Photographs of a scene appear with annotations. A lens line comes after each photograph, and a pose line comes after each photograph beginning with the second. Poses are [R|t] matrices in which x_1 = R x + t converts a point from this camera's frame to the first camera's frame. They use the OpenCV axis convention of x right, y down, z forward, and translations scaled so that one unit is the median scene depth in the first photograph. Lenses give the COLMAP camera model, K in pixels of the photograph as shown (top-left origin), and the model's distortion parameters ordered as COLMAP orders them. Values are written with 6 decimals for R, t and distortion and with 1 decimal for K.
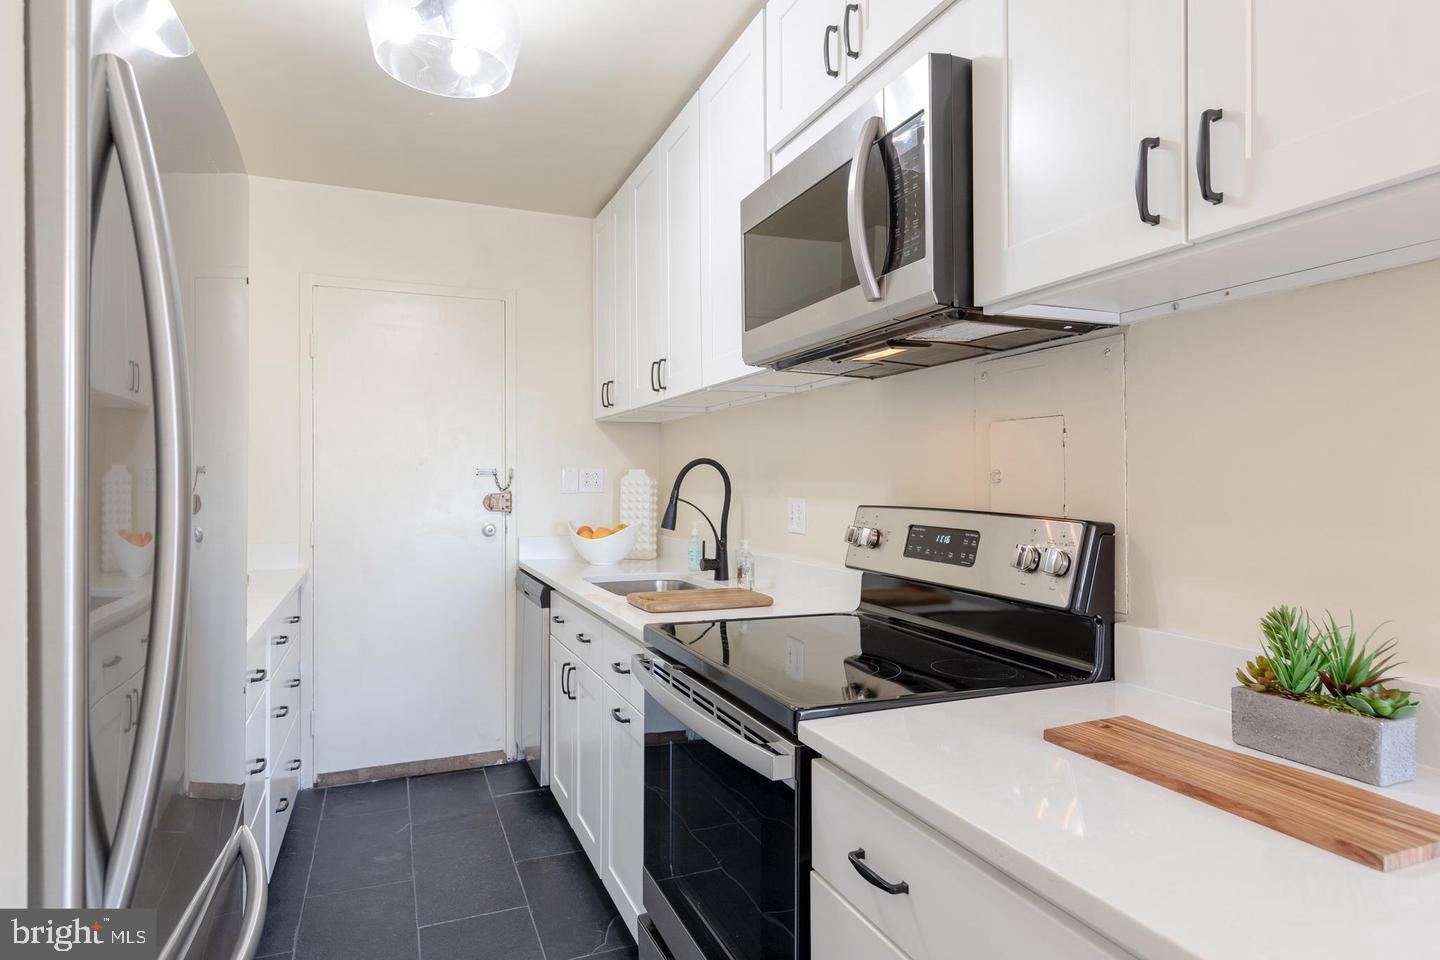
lens RADIAL K [[801.9, 0, 720.0], [0, 801.9, 480.0], [0, 0, 1]] dist [-0.017562, -0.000993]
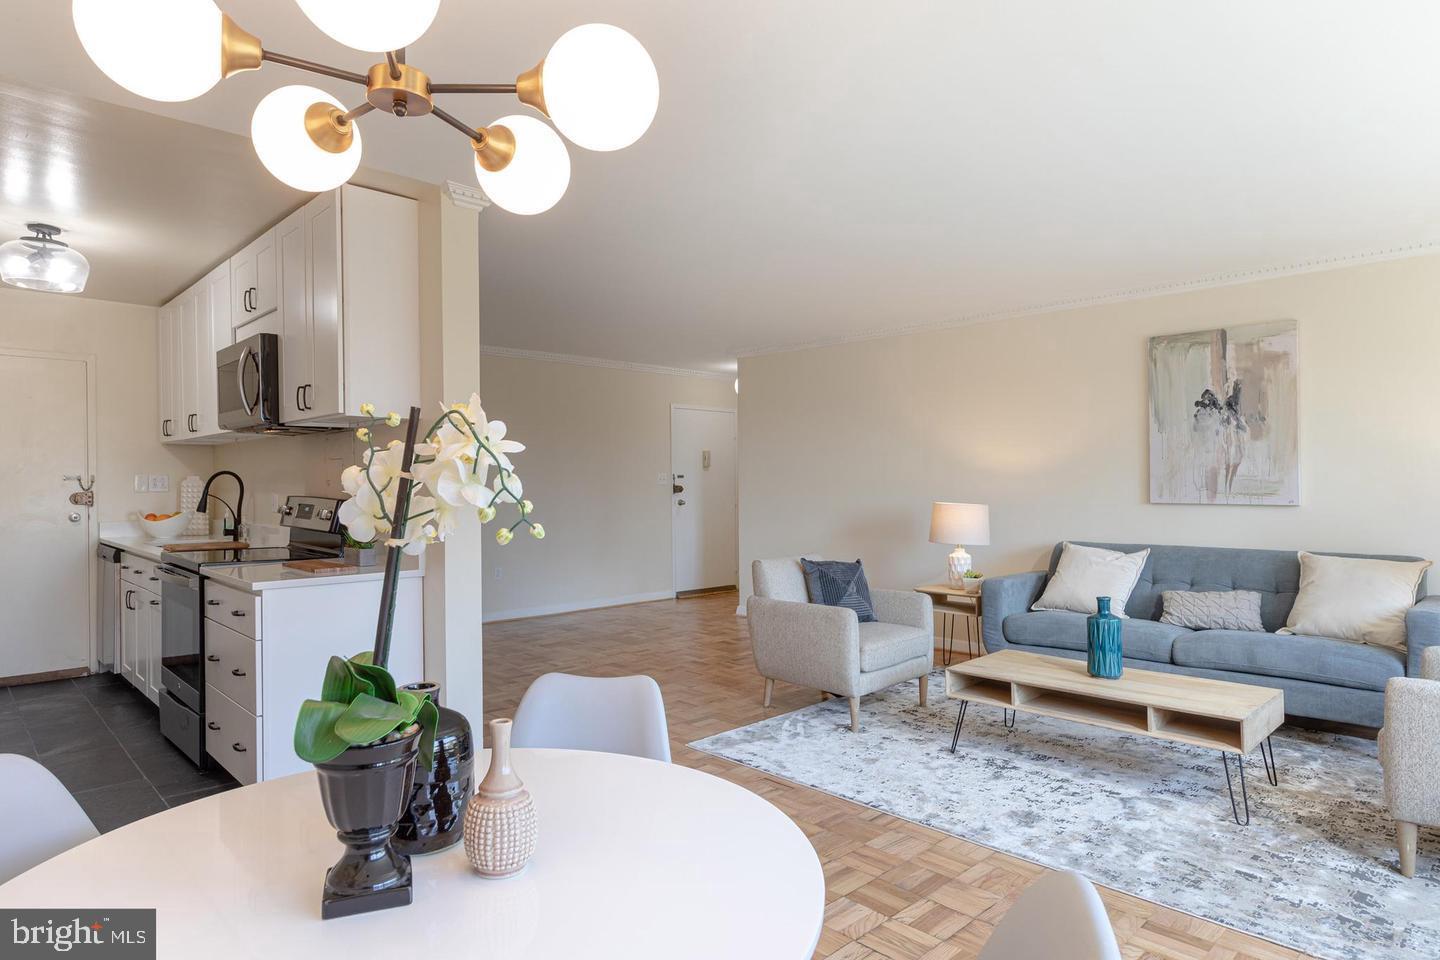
lens RADIAL K [[801.9, 0, 720.0], [0, 801.9, 480.0], [0, 0, 1]] dist [-0.017562, -0.000993]
pose [[0.921146, -0.004922, 0.389185, 0.259192], [0.003604, 0.999985, 0.004118, -0.008954], [-0.389200, -0.002391, 0.921150, -0.875138]]
